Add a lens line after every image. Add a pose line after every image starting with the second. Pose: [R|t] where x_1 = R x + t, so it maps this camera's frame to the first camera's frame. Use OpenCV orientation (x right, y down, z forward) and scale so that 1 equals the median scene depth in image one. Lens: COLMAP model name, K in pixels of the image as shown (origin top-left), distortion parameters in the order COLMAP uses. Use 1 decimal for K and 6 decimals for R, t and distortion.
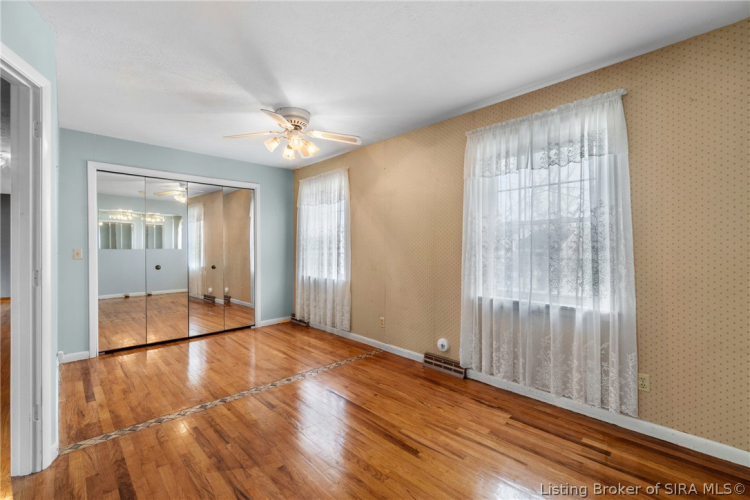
lens RADIAL K [[329.9, 0, 375.9], [0, 329.9, 248.1], [0, 0, 1]] dist [0.001392, 0.003304]
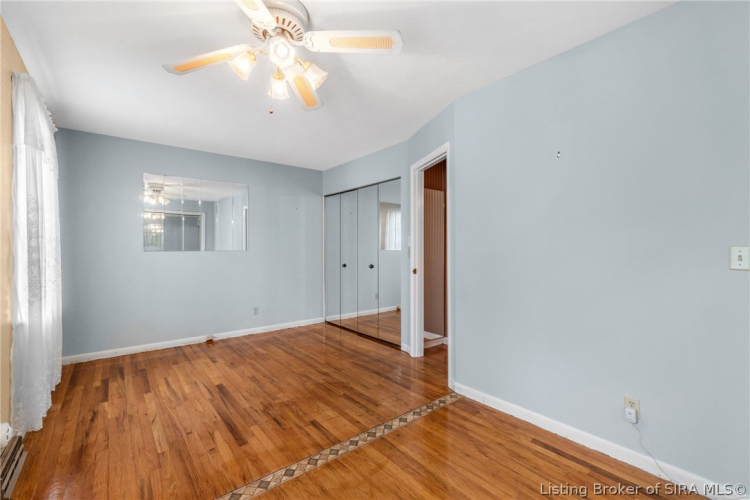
lens RADIAL K [[329.9, 0, 374.3], [0, 329.9, 249.7], [0, 0, 1]] dist [0.001392, 0.003304]
pose [[-0.996046, 0.002022, 0.088821, -0.634142], [0.002745, 0.999964, 0.008010, -0.012811], [-0.088801, 0.008222, -0.996015, 2.130696]]
